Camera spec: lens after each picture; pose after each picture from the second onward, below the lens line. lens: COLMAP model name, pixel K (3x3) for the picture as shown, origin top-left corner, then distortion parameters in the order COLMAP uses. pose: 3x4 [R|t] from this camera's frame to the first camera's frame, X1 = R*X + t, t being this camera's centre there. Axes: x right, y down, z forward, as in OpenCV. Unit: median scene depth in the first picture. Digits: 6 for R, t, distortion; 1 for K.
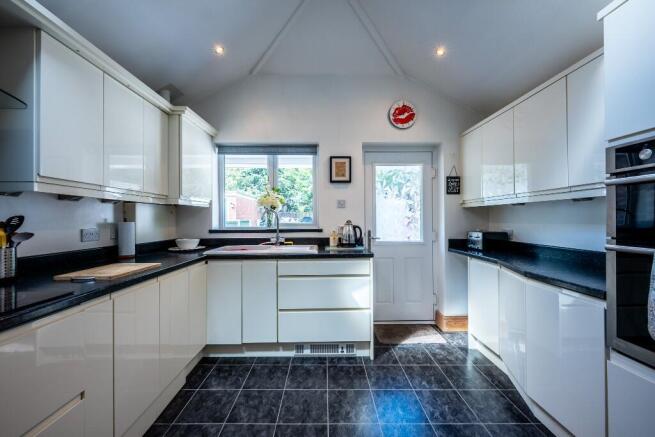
lens RADIAL K [[260.6, 0, 326.5], [0, 260.6, 218.3], [0, 0, 1]] dist [-0.000477, -0.000019]
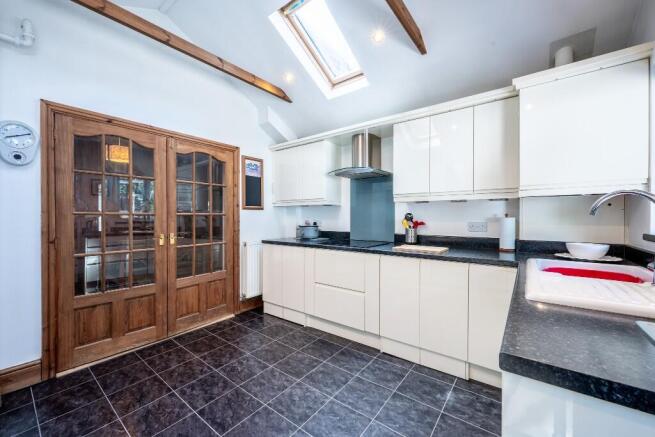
lens RADIAL K [[260.6, 0, 327.4], [0, 260.6, 217.6], [0, 0, 1]] dist [-0.000477, -0.000019]
pose [[-0.627664, 0.008895, -0.778433, 0.575001], [0.006909, 0.999959, 0.005856, 0.004636], [0.778453, -0.001703, -0.627700, 1.242518]]
